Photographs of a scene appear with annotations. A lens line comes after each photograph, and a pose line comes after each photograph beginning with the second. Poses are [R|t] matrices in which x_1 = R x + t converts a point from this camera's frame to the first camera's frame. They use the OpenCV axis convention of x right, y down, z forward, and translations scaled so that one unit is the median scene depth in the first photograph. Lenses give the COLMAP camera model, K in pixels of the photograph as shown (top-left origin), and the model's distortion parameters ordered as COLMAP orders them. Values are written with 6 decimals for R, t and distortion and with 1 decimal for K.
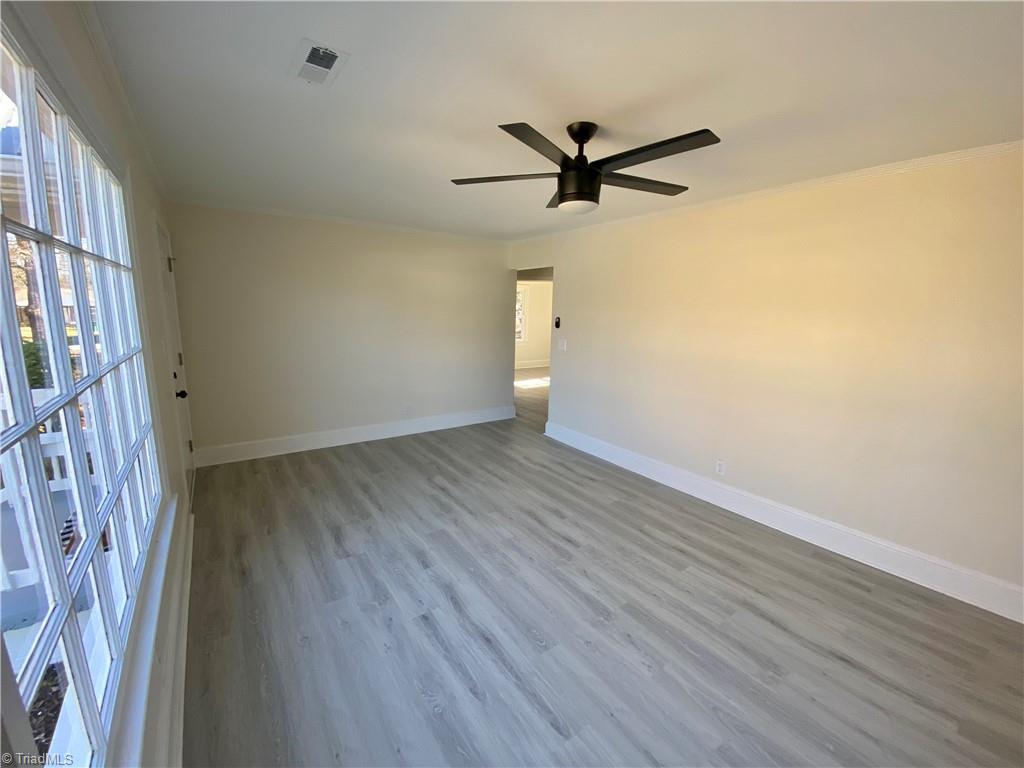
lens RADIAL K [[419.6, 0, 509.7], [0, 419.6, 387.7], [0, 0, 1]] dist [0.034937, -0.027895]
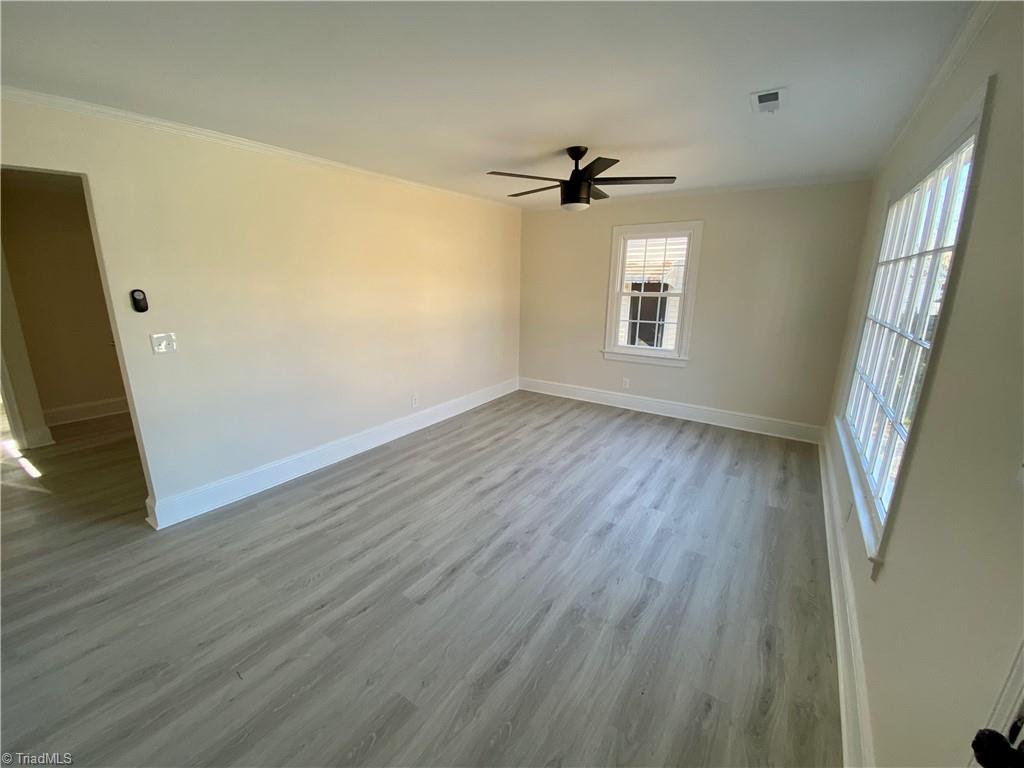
lens RADIAL K [[419.6, 0, 509.7], [0, 419.6, 387.7], [0, 0, 1]] dist [0.034937, -0.027895]
pose [[-0.365927, -0.260957, 0.893308, -0.841499], [0.157898, 0.928556, 0.335934, -0.265237], [-0.917151, 0.263979, -0.298580, 1.267263]]
